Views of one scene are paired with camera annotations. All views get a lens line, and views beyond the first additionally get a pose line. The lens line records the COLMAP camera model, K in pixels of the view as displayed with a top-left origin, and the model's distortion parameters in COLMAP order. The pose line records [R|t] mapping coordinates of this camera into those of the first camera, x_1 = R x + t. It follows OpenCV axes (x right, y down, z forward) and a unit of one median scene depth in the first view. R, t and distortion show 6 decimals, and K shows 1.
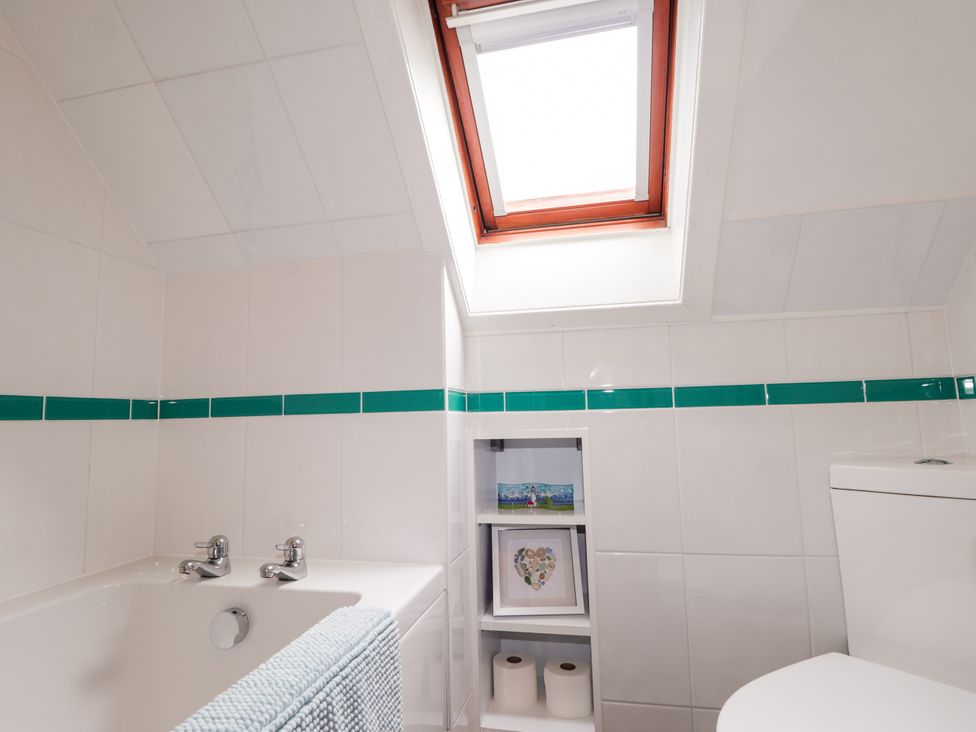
lens RADIAL K [[515.9, 0, 487.1], [0, 515.9, 364.3], [0, 0, 1]] dist [-0.001012, -0.006200]
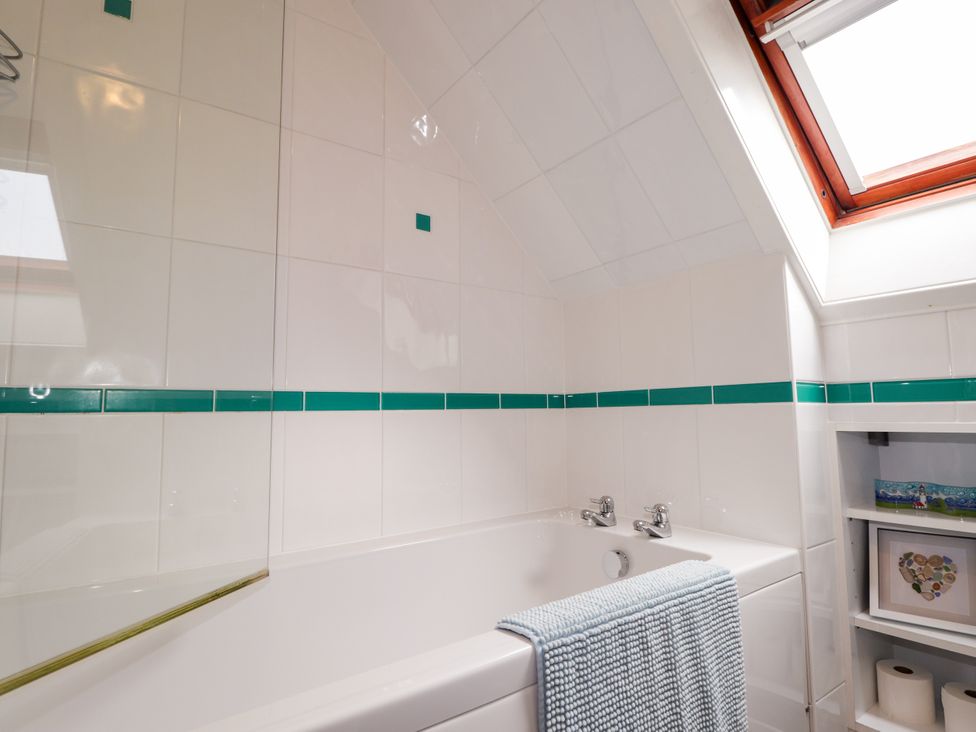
lens RADIAL K [[527.4, 0, 492.3], [0, 527.4, 367.6], [0, 0, 1]] dist [-0.020982, -0.002640]
pose [[0.742819, -0.043881, -0.668053, 0.151289], [0.062512, 0.998036, 0.003952, -0.018408], [0.666567, -0.044697, 0.744104, -0.159608]]
